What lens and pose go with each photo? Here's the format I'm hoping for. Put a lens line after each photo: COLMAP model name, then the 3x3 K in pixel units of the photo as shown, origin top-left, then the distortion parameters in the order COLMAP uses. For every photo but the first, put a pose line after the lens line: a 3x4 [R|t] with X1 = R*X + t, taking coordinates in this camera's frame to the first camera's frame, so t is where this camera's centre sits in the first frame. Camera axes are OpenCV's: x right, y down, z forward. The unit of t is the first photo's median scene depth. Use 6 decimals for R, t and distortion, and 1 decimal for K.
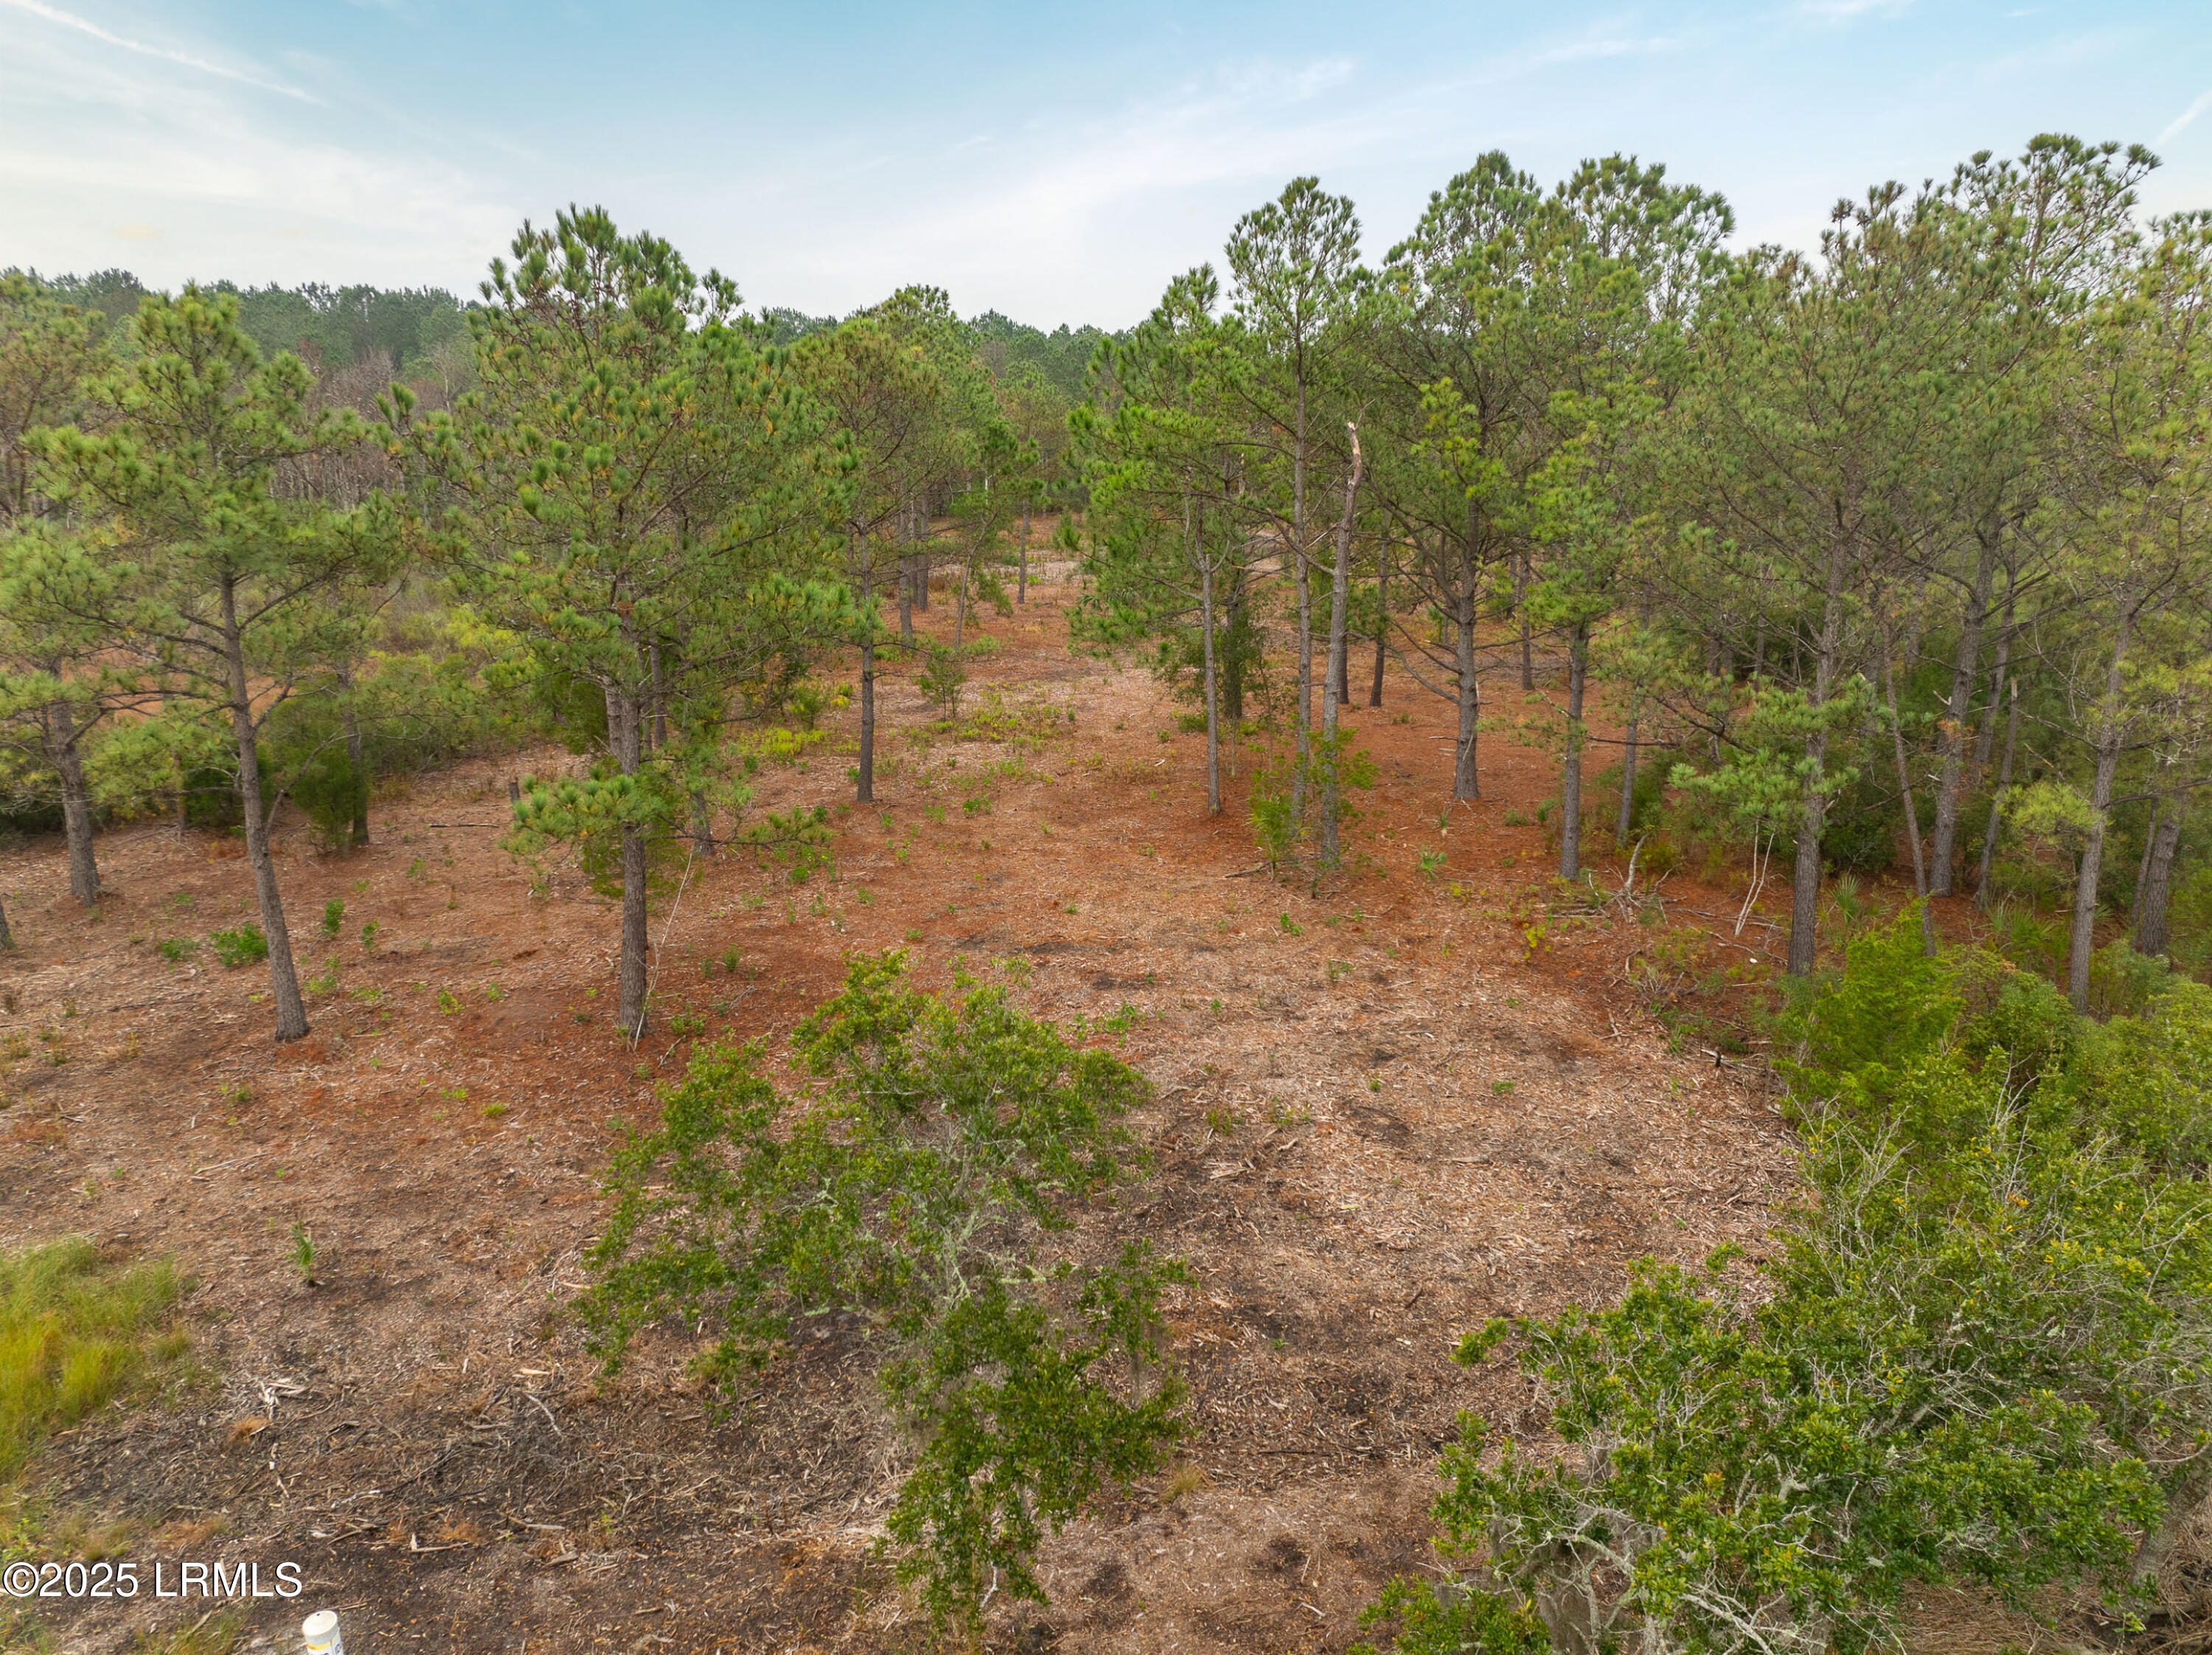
lens RADIAL K [[1574.5, 0, 1111.7], [0, 1574.5, 816.2], [0, 0, 1]] dist [-0.050445, 0.020830]
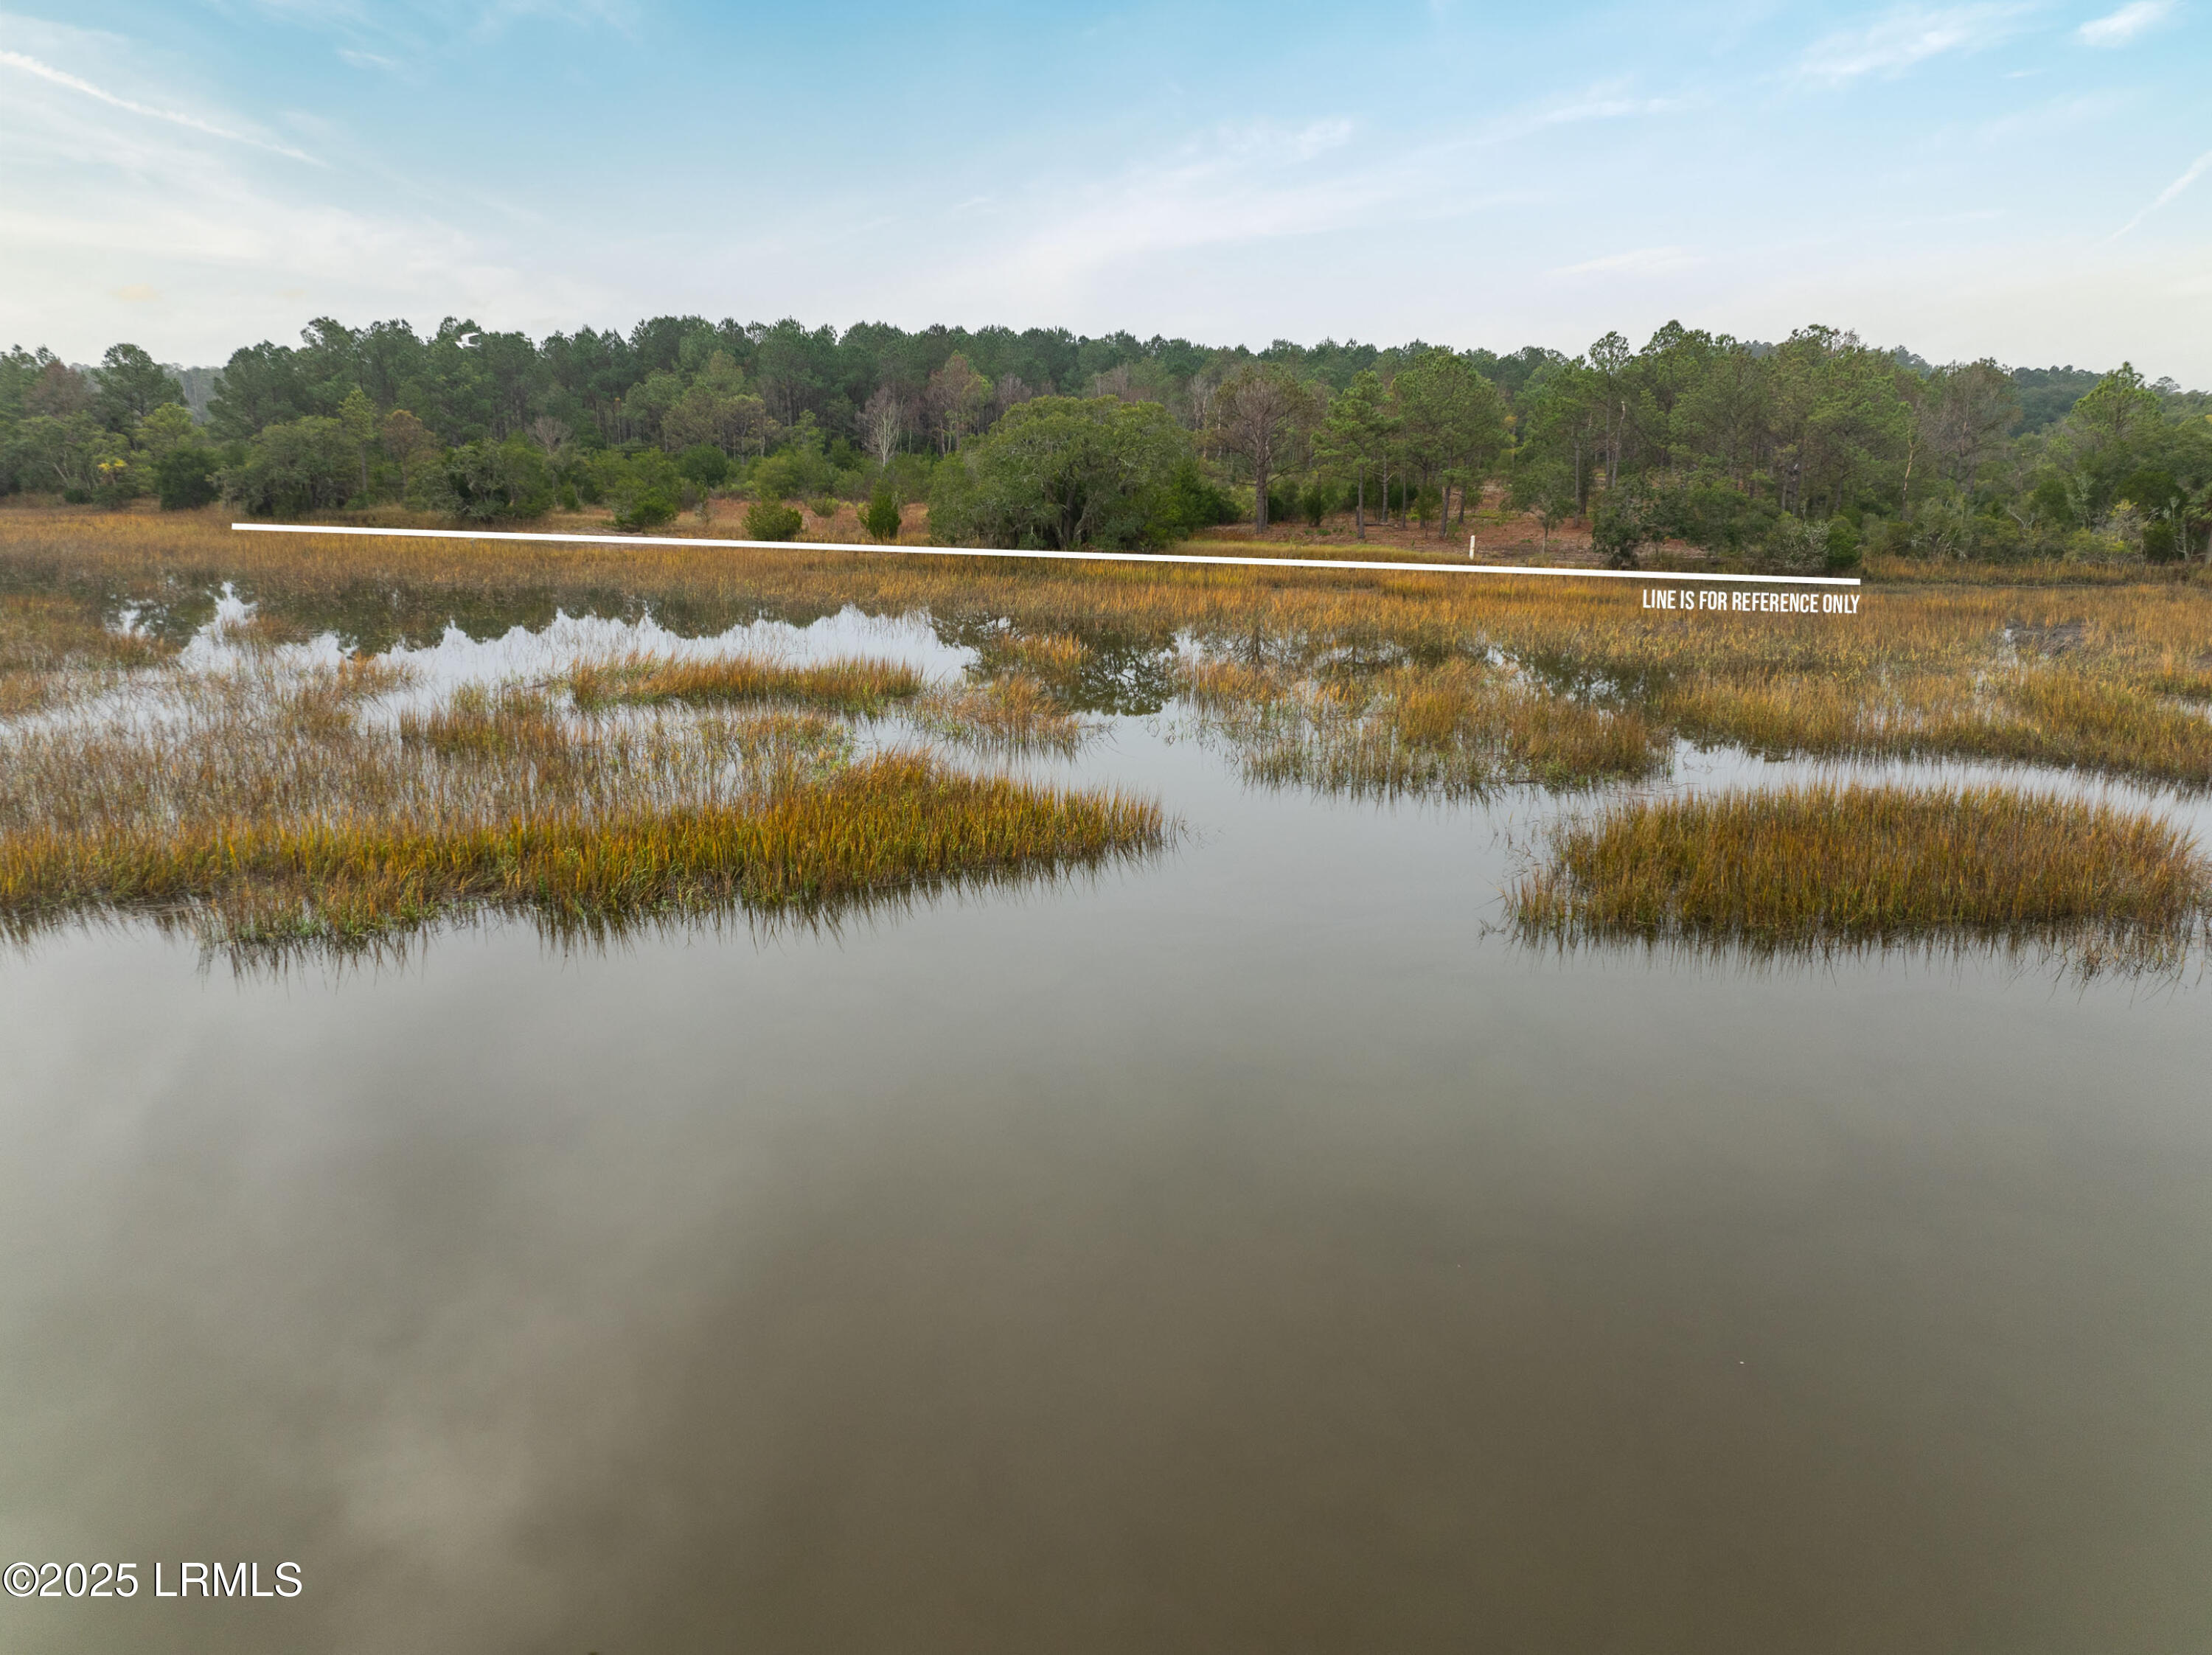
lens RADIAL K [[1574.5, 0, 1111.7], [0, 1574.5, 816.2], [0, 0, 1]] dist [-0.050445, 0.020830]
pose [[0.978699, 0.048092, -0.199589, -0.207503], [-0.048619, 0.998815, 0.002259, 0.664698], [0.199461, 0.007493, 0.979877, -2.432419]]
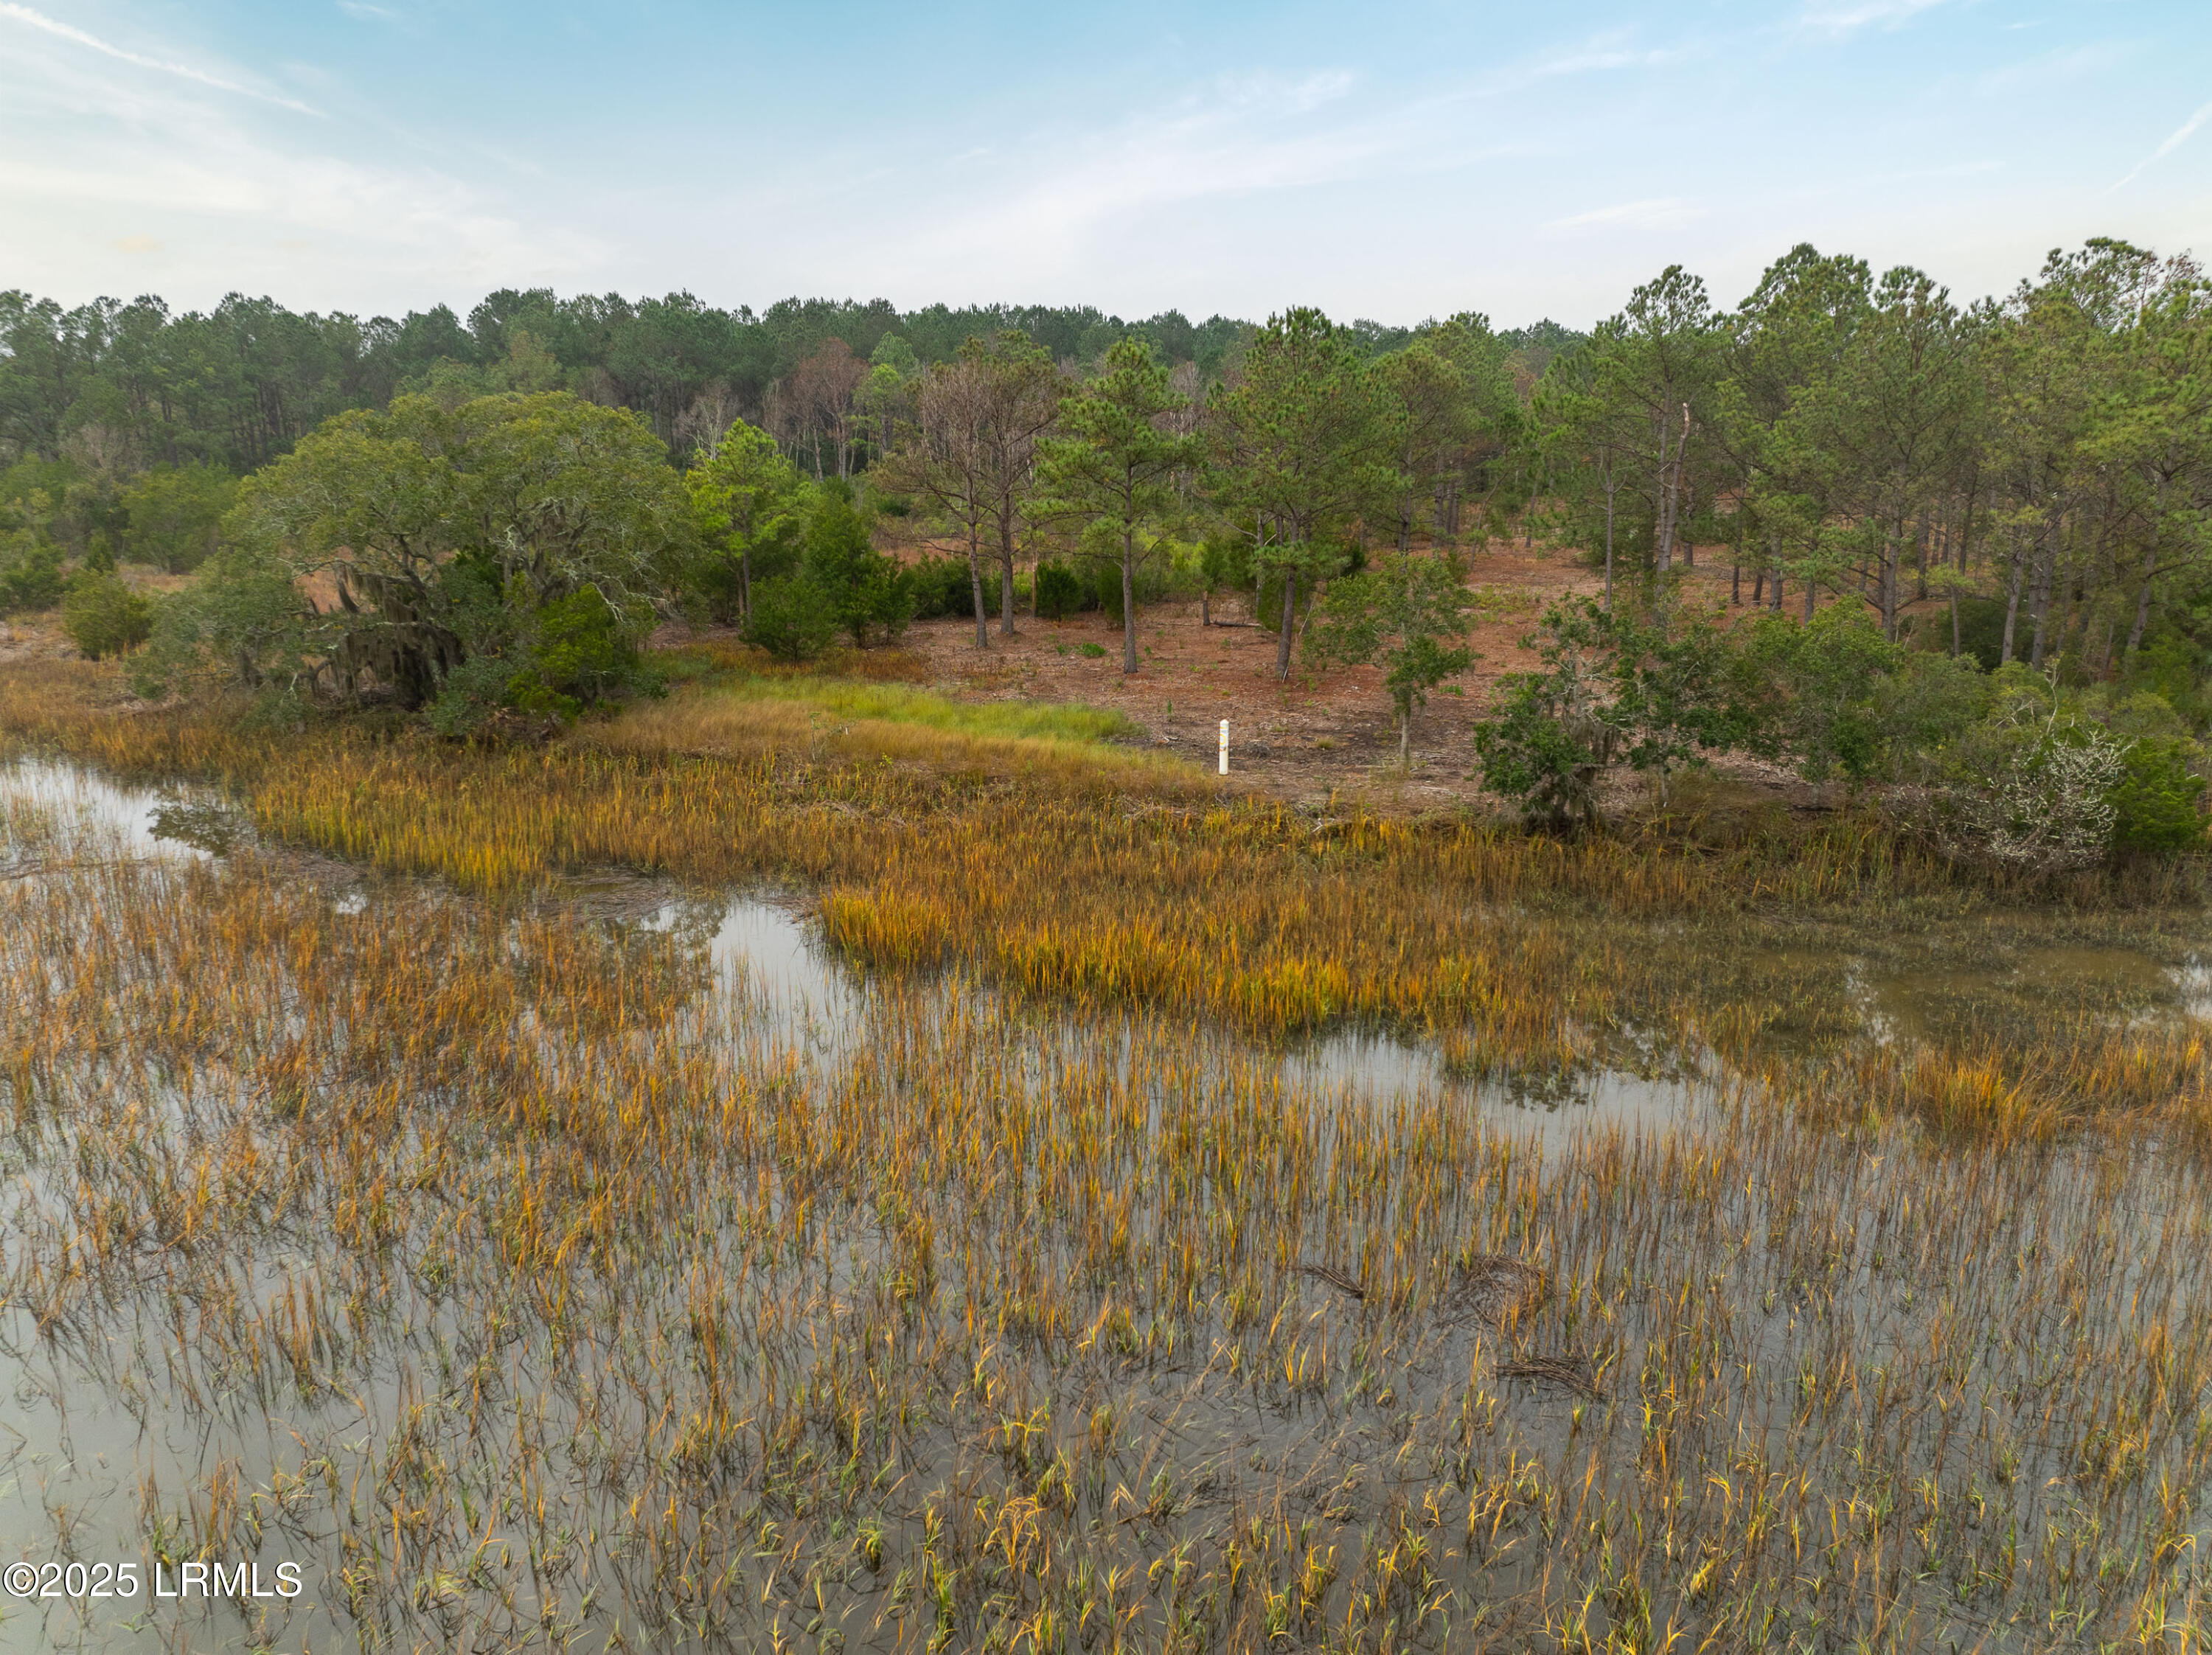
lens RADIAL K [[1574.5, 0, 1111.7], [0, 1574.5, 816.2], [0, 0, 1]] dist [-0.050445, 0.020830]
pose [[0.940552, 0.083977, -0.329105, 0.145171], [-0.084073, 0.996362, 0.013966, 0.222950], [0.329080, 0.014533, 0.944190, -0.798755]]
